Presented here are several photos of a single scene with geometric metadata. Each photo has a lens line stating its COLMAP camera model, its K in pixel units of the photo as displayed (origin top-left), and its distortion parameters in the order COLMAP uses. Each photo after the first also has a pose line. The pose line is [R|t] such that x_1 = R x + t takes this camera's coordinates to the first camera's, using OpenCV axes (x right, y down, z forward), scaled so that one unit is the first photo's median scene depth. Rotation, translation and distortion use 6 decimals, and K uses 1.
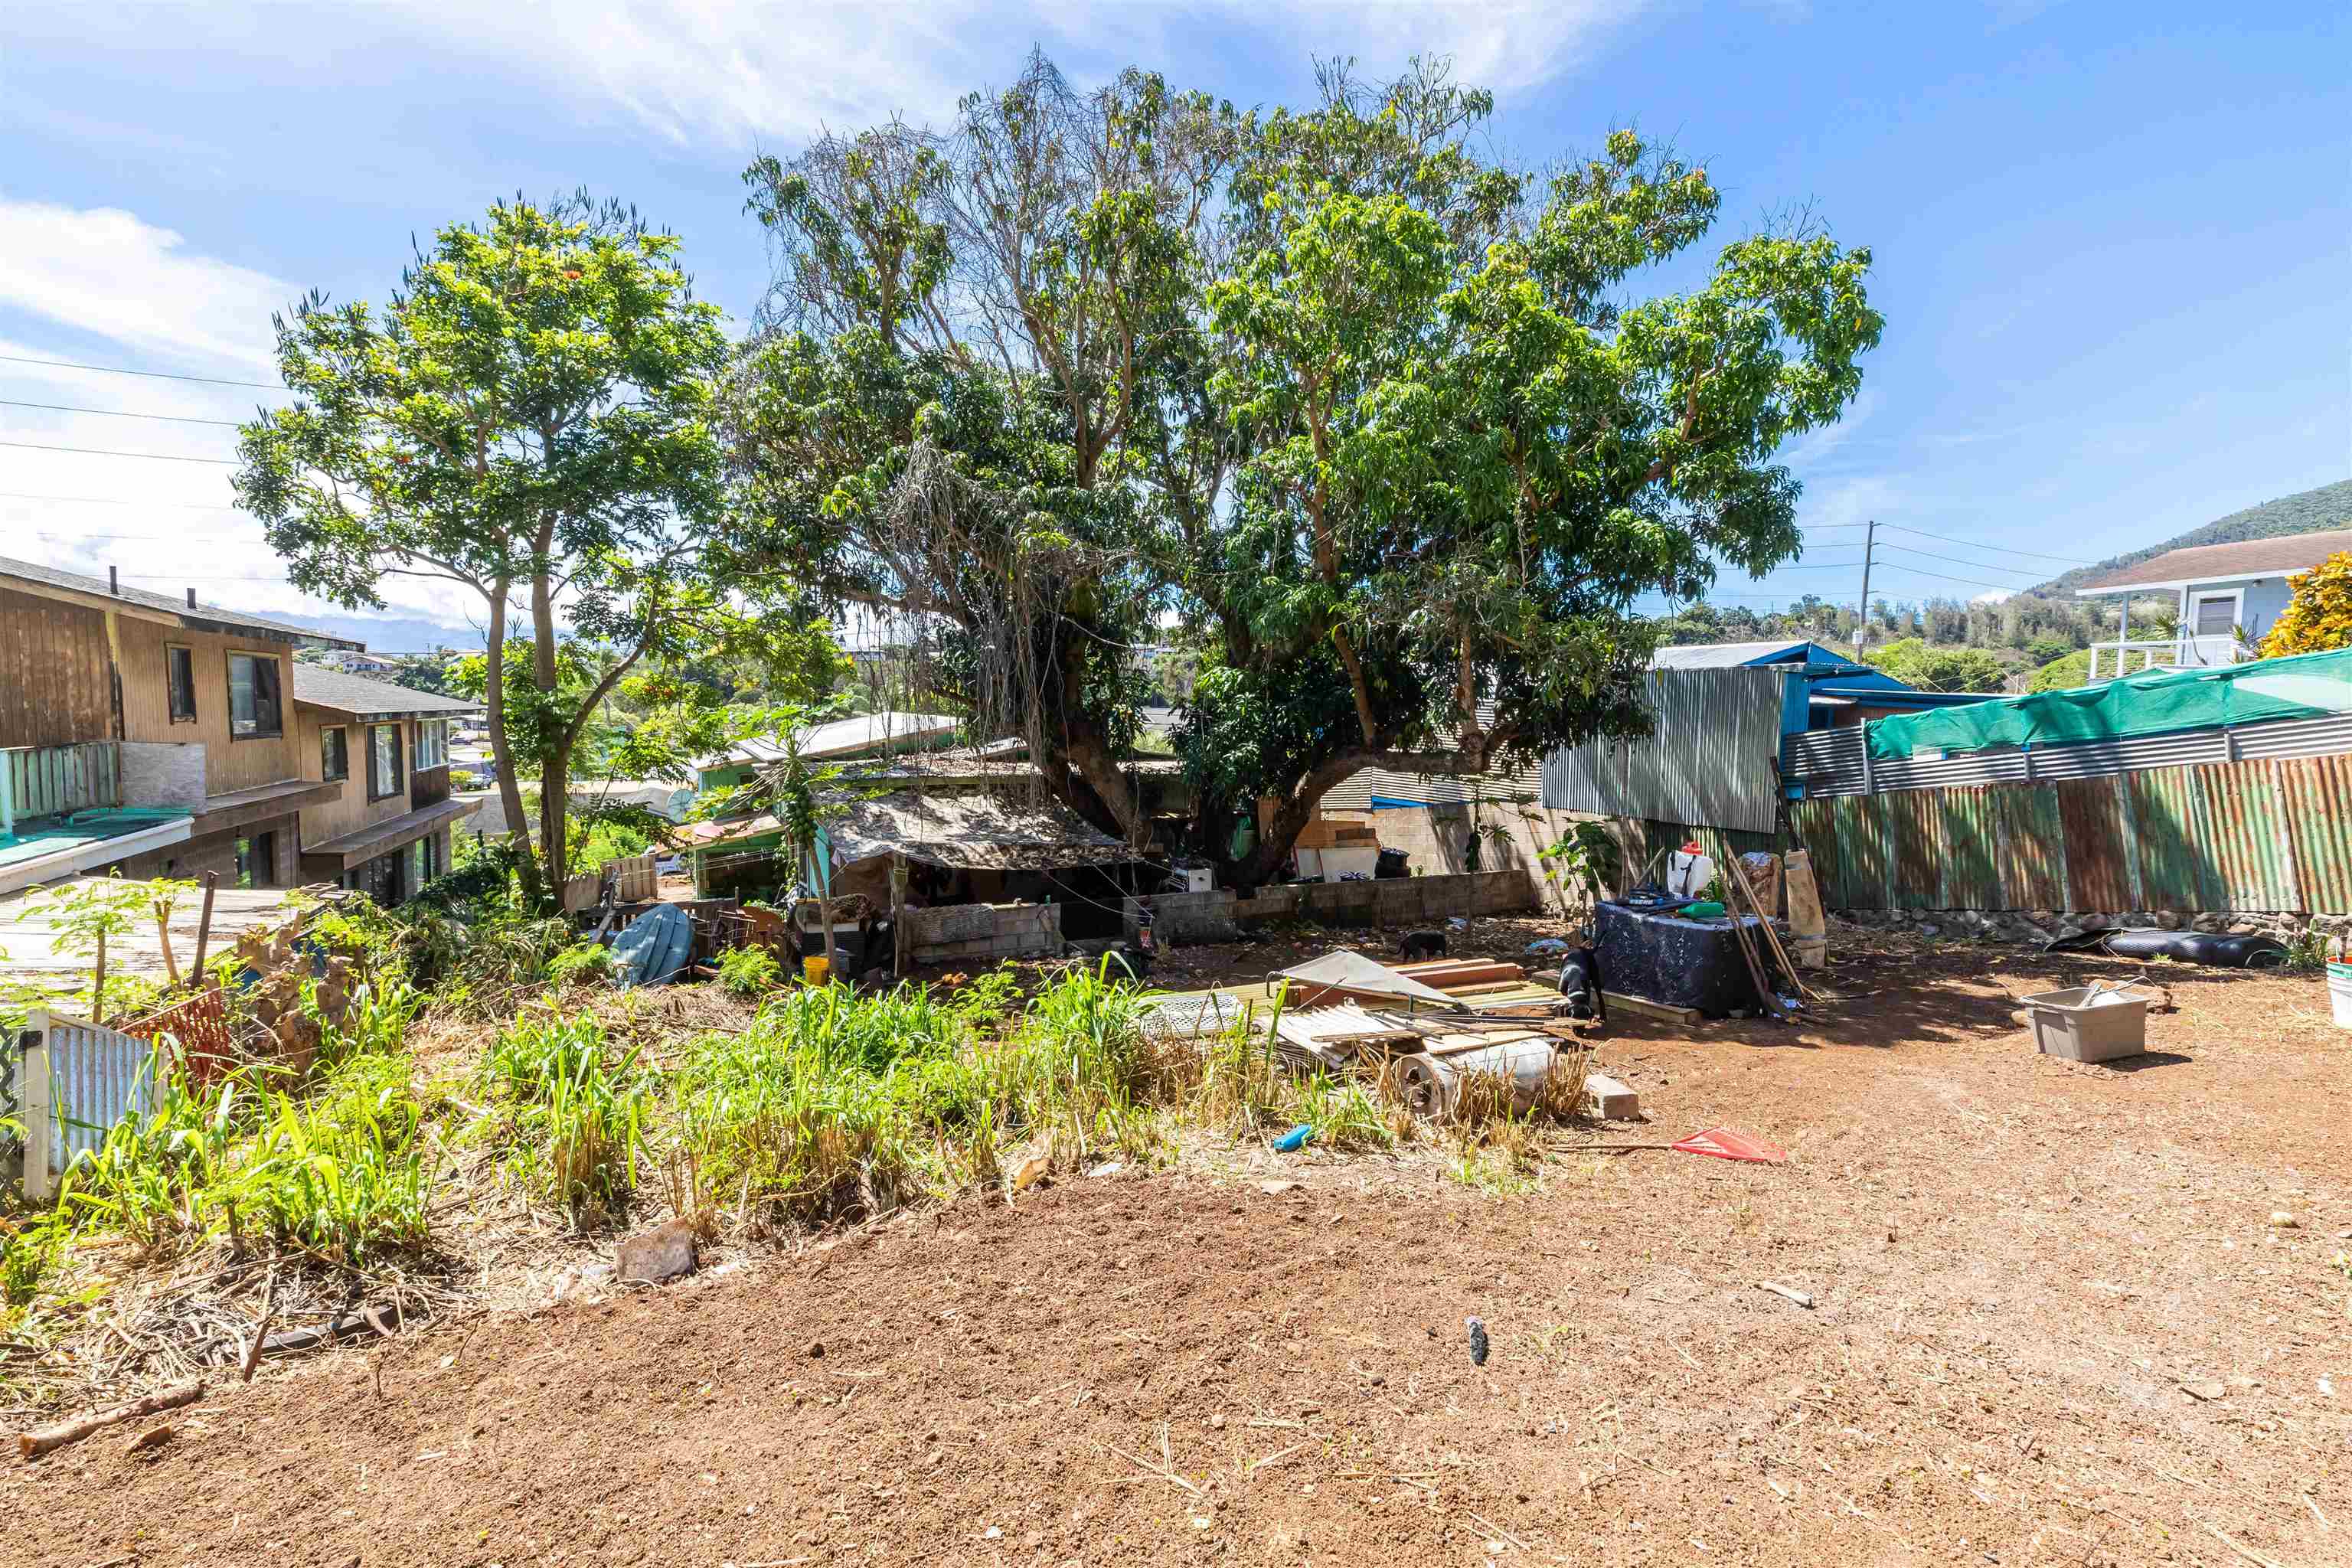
lens RADIAL K [[1038.5, 0, 1159.7], [0, 1038.5, 794.7], [0, 0, 1]] dist [-0.001711, -0.000454]
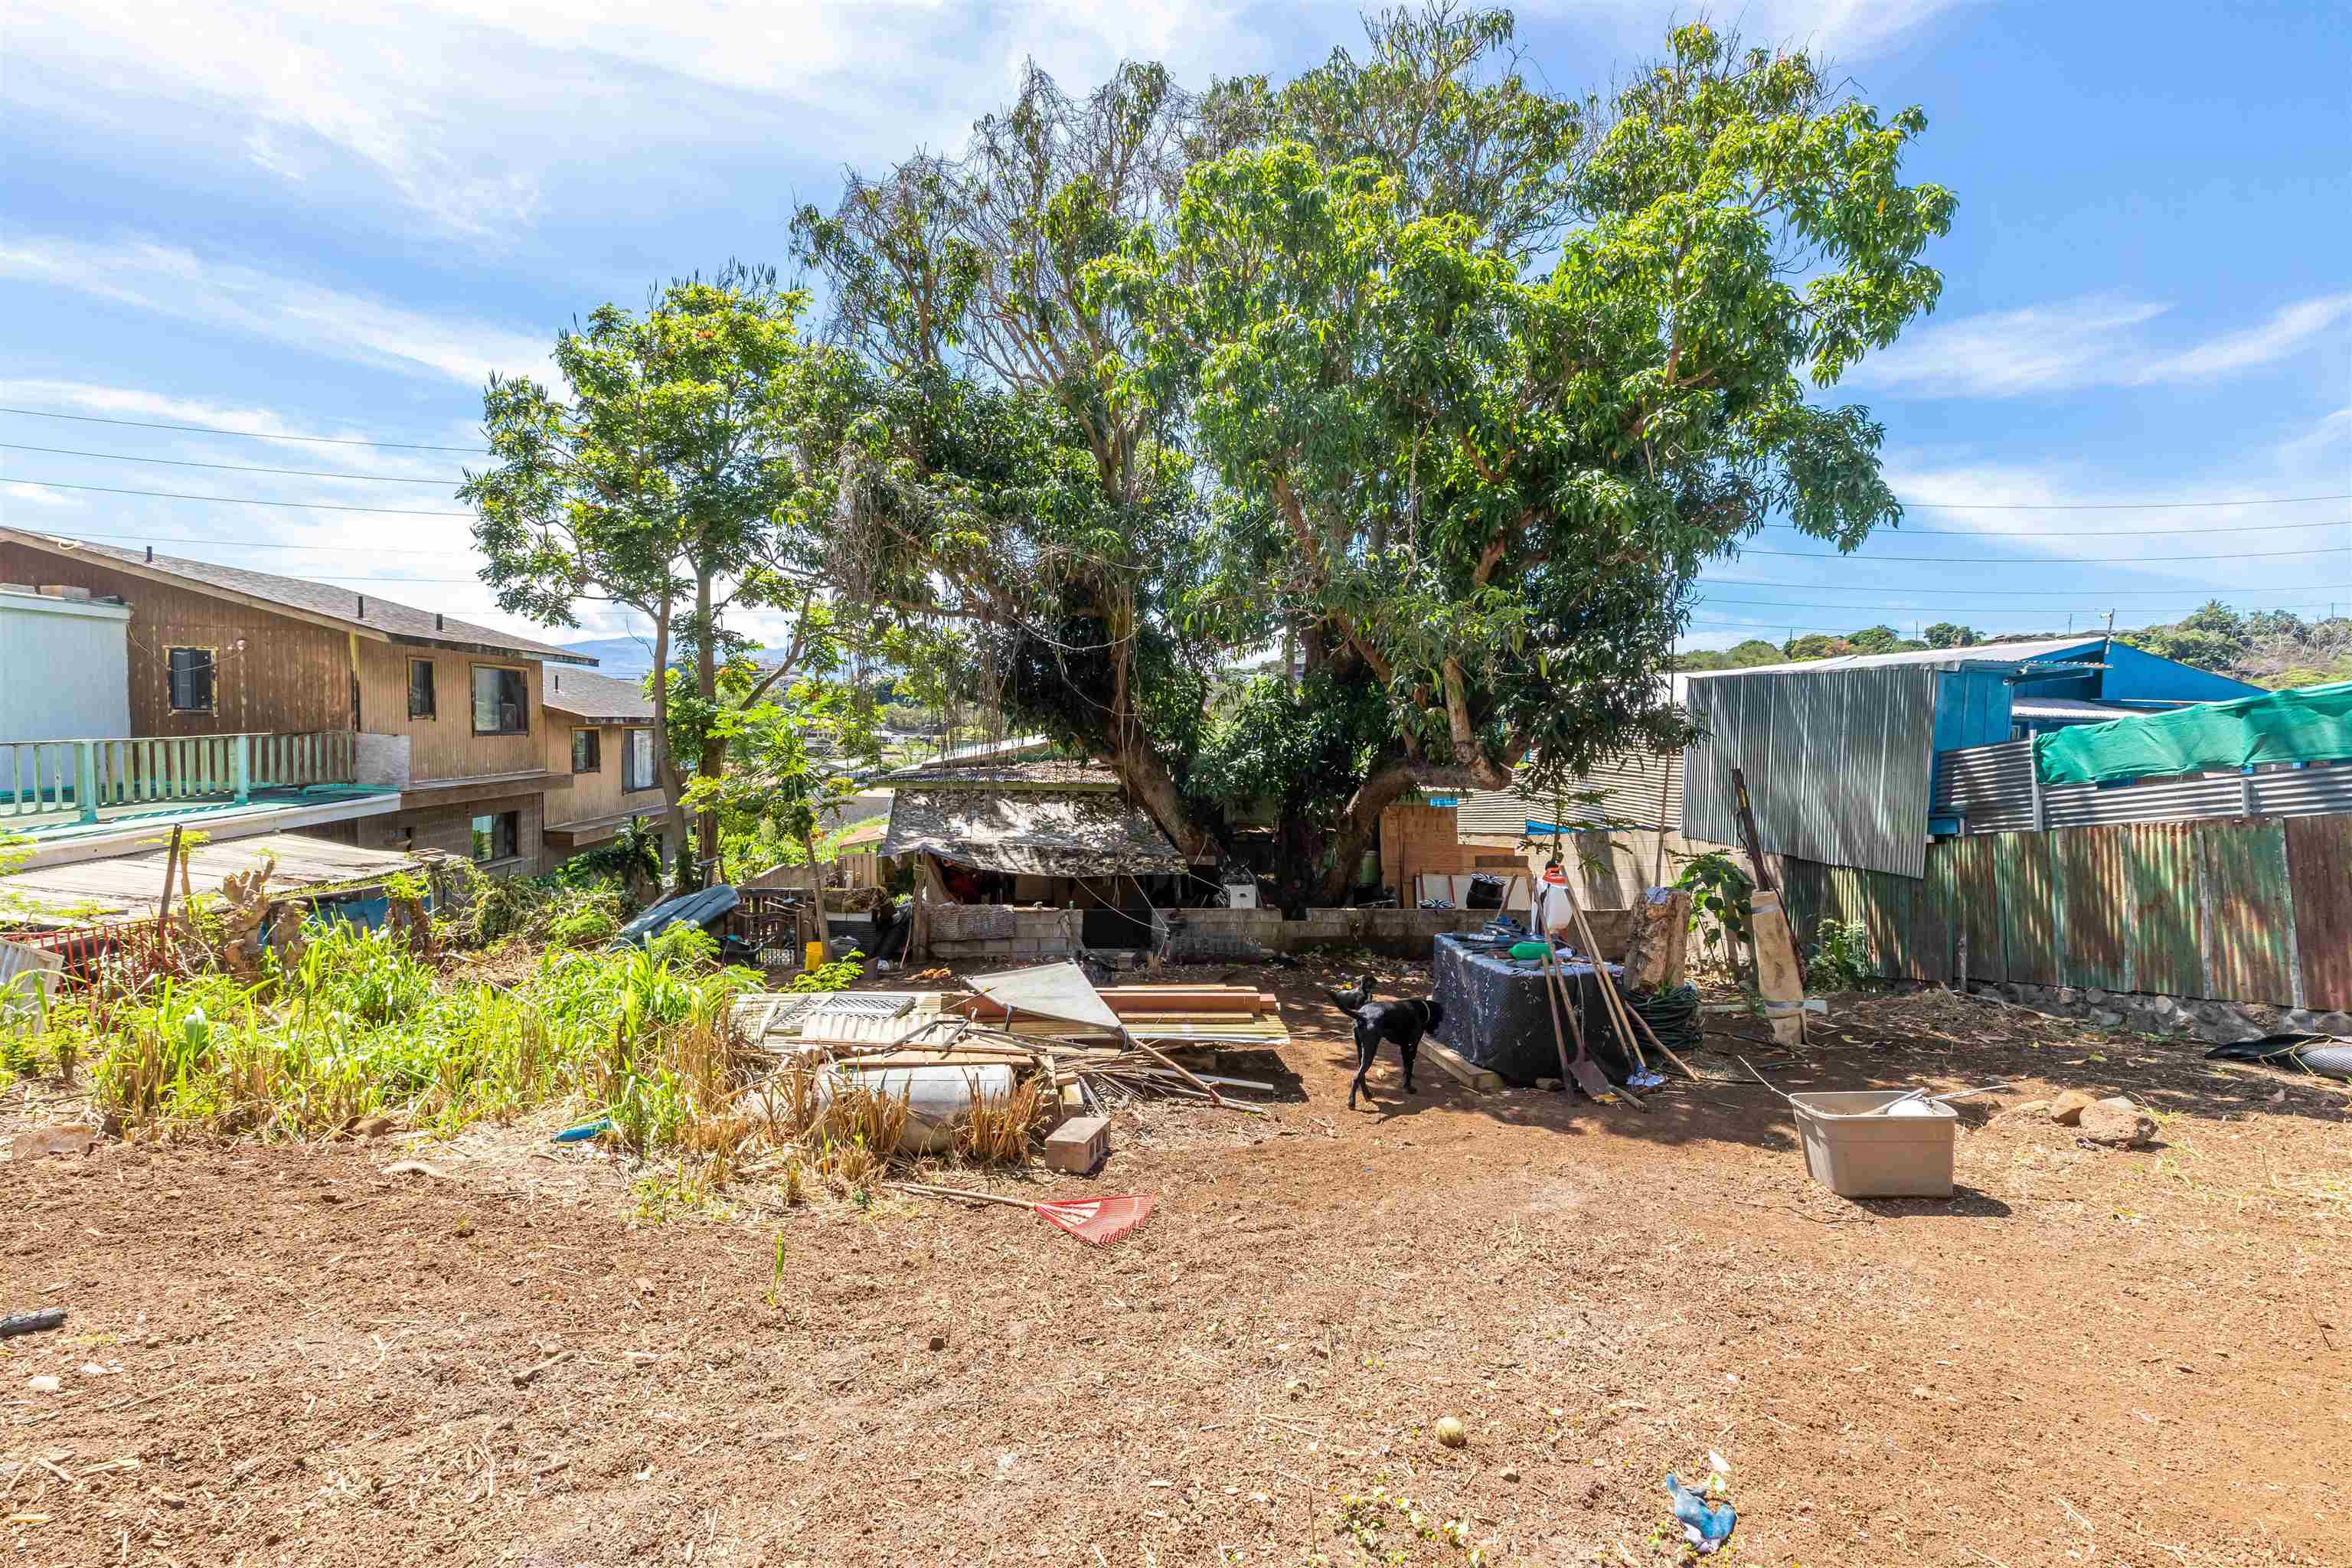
lens RADIAL K [[1038.5, 0, 1159.7], [0, 1038.5, 794.7], [0, 0, 1]] dist [-0.001711, -0.000454]
pose [[0.949146, 0.030405, -0.313365, 0.307198], [-0.037163, 0.999187, -0.015614, 0.008150], [0.312635, 0.026466, 0.949504, 0.086369]]
